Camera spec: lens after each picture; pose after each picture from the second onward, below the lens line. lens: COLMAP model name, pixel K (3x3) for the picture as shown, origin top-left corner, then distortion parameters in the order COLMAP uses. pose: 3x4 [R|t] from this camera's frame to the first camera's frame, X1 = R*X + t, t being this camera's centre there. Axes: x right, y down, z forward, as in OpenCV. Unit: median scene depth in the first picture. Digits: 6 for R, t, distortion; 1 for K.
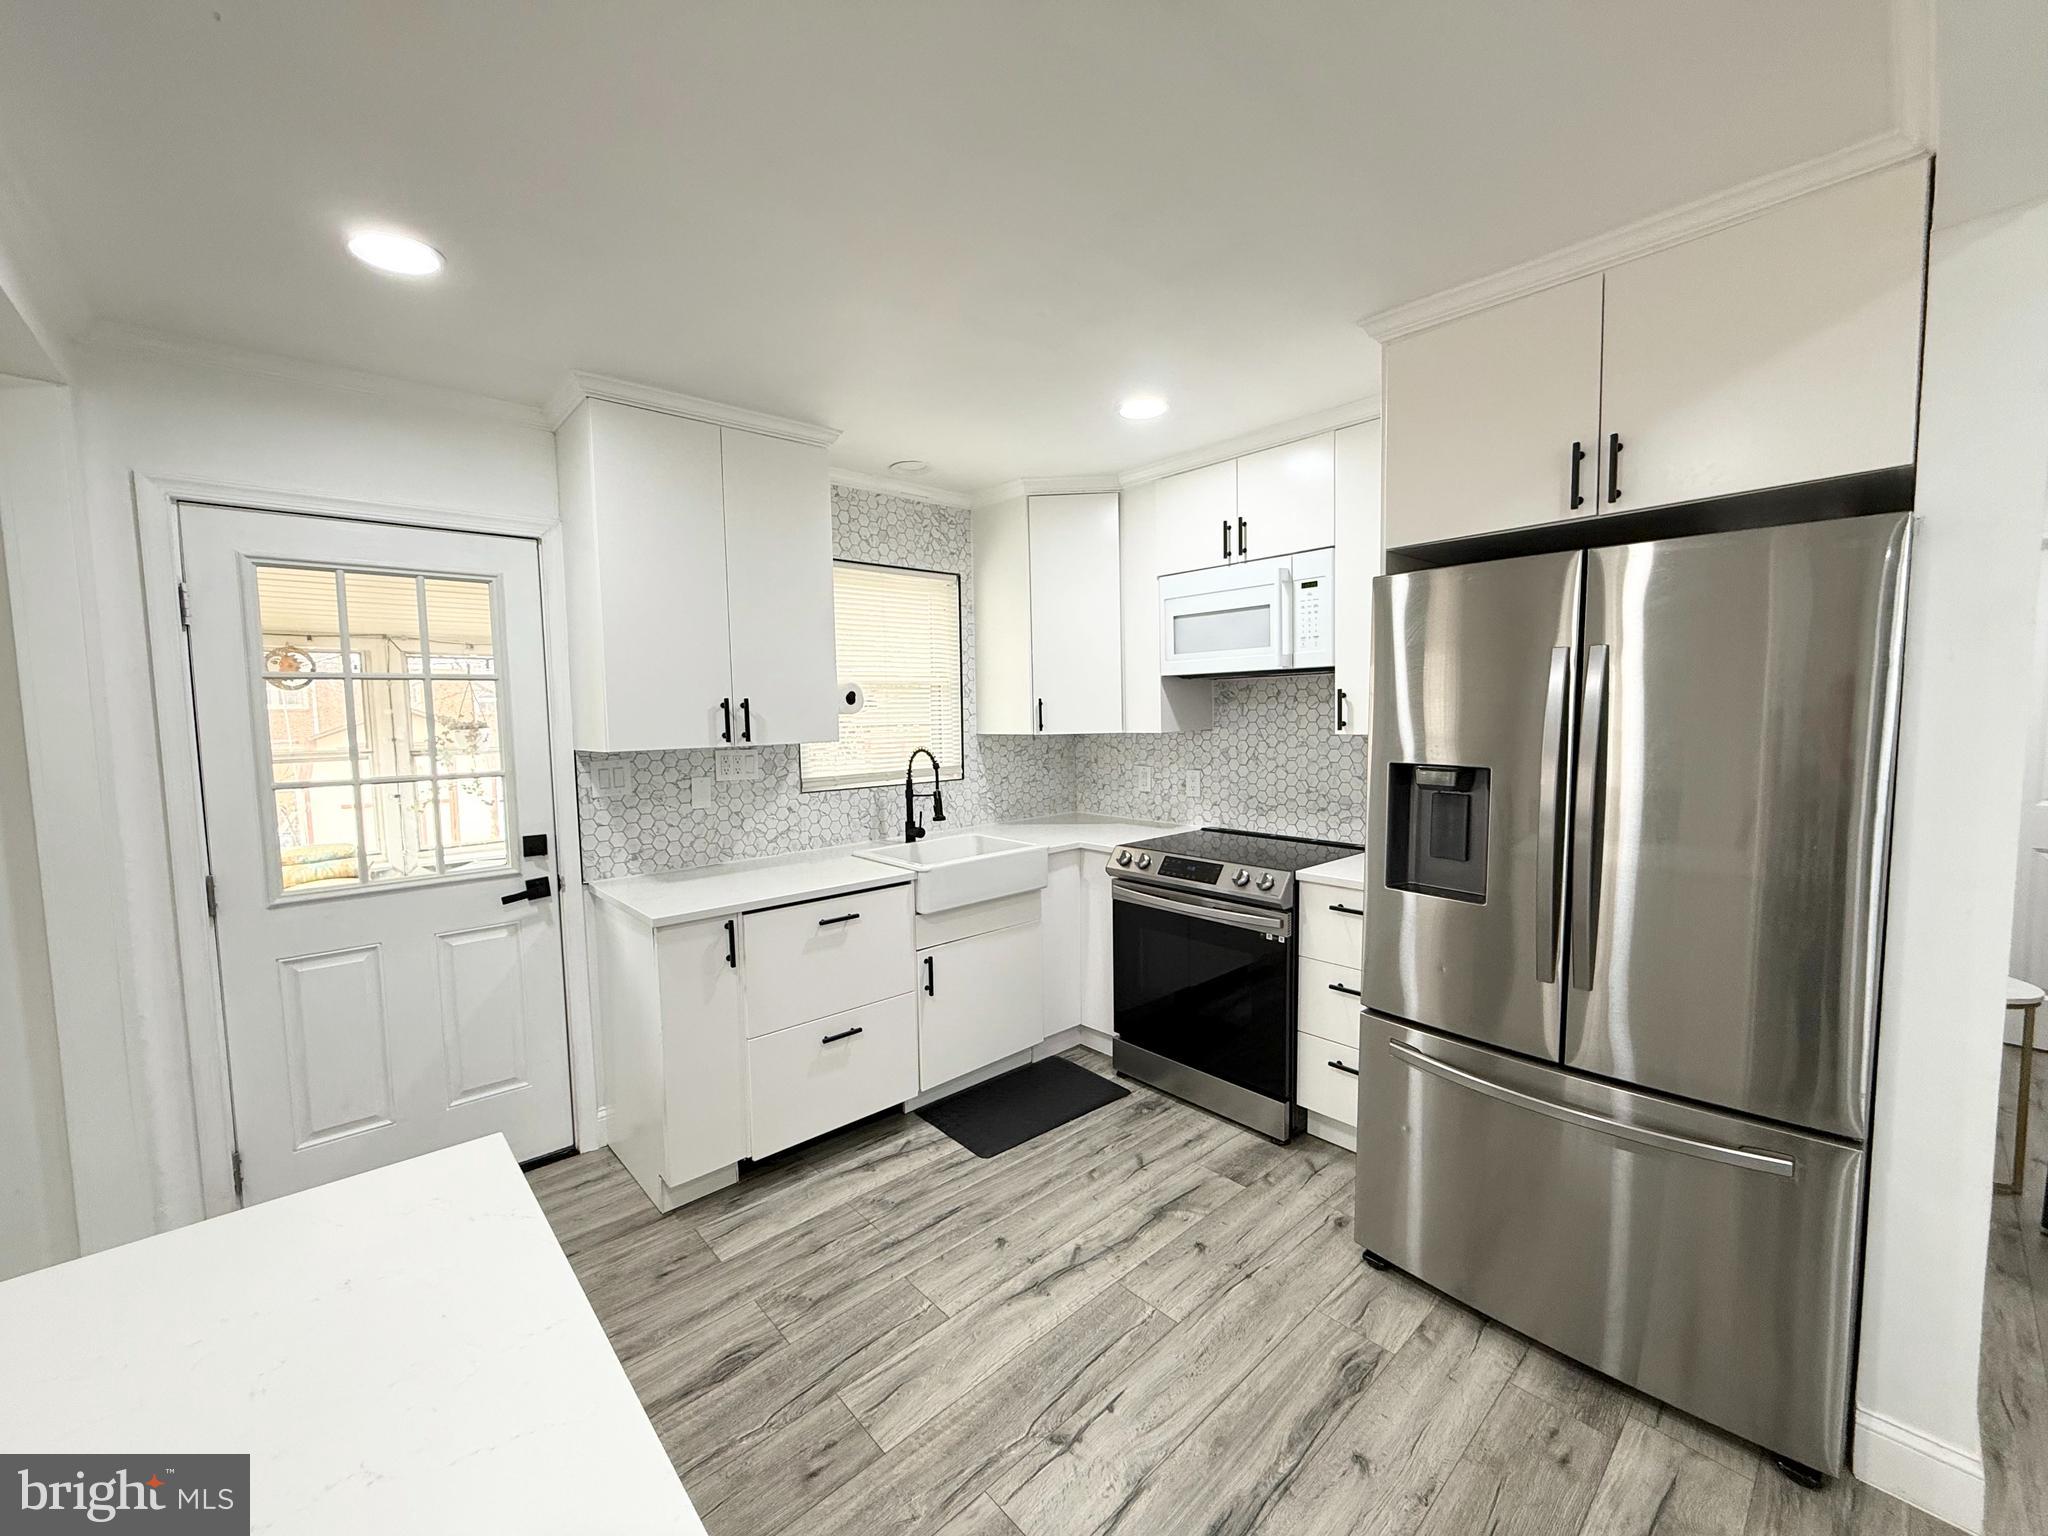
lens RADIAL K [[814.2, 0, 1017.8], [0, 814.2, 768.6], [0, 0, 1]] dist [-0.001679, 0.000278]
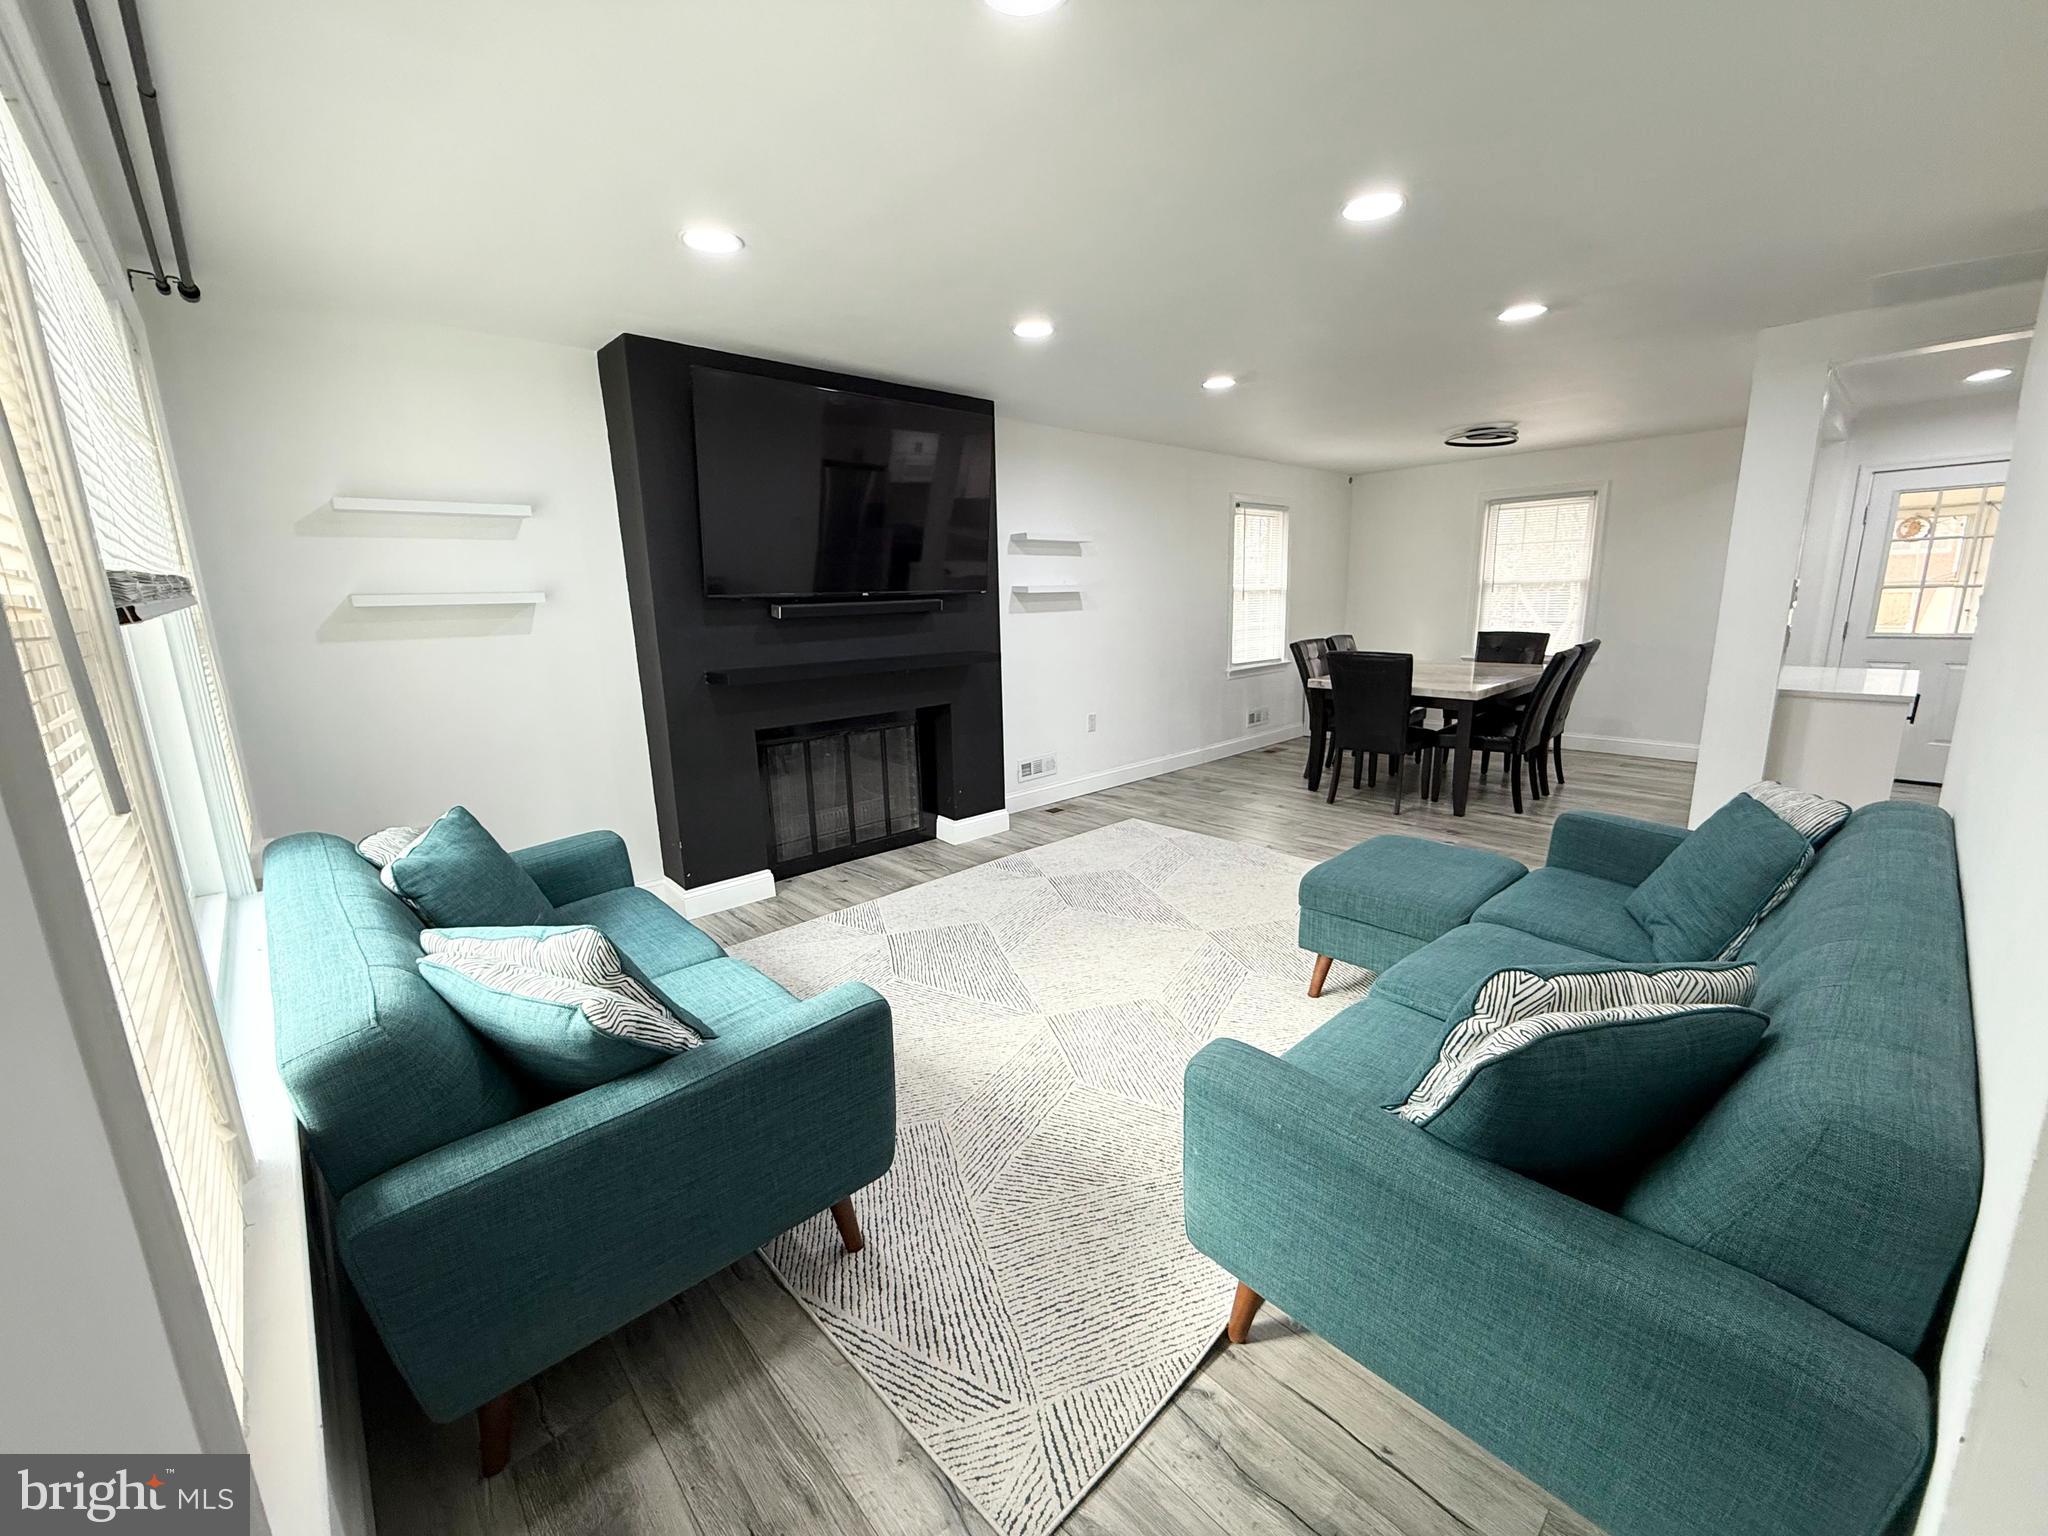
lens RADIAL K [[814.2, 0, 1017.8], [0, 814.2, 768.6], [0, 0, 1]] dist [-0.001679, 0.000278]
pose [[0.018436, 0.225996, -0.973954, 1.190466], [-0.053322, 0.972955, 0.224755, 0.106256], [0.998407, 0.047789, 0.029987, -1.271359]]
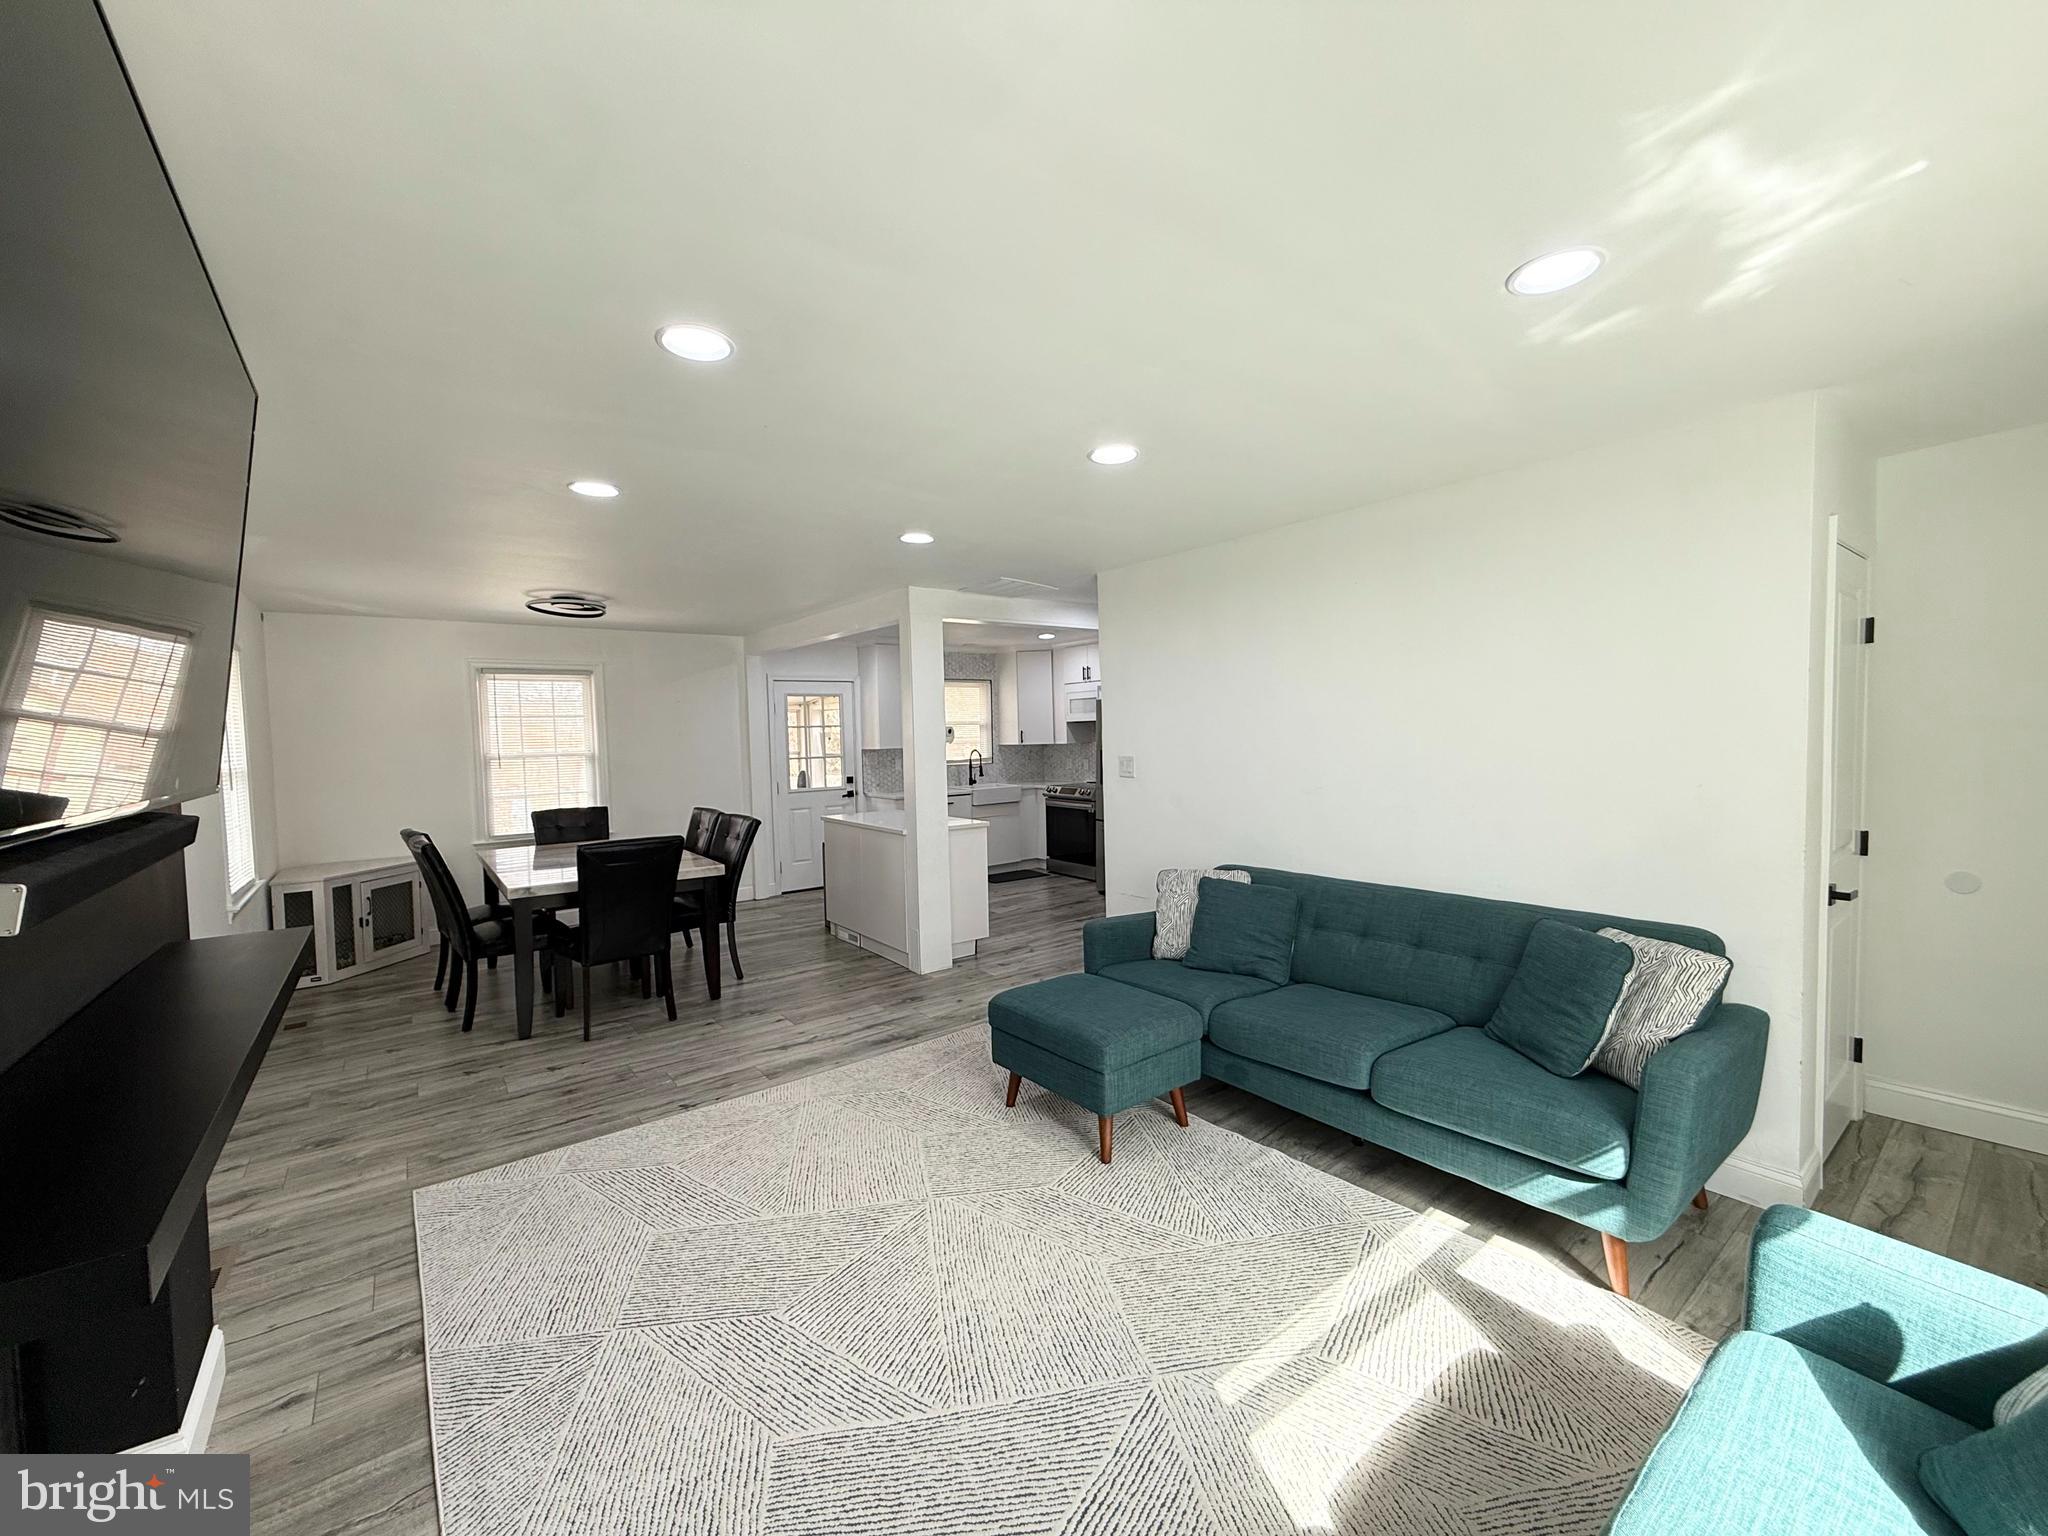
lens RADIAL K [[814.2, 0, 1017.8], [0, 814.2, 768.6], [0, 0, 1]] dist [-0.001679, 0.000278]
pose [[0.996518, -0.003361, -0.083311, 0.277044], [0.001050, 0.999614, -0.027760, 0.127042], [0.083372, 0.027576, 0.996137, -1.874029]]
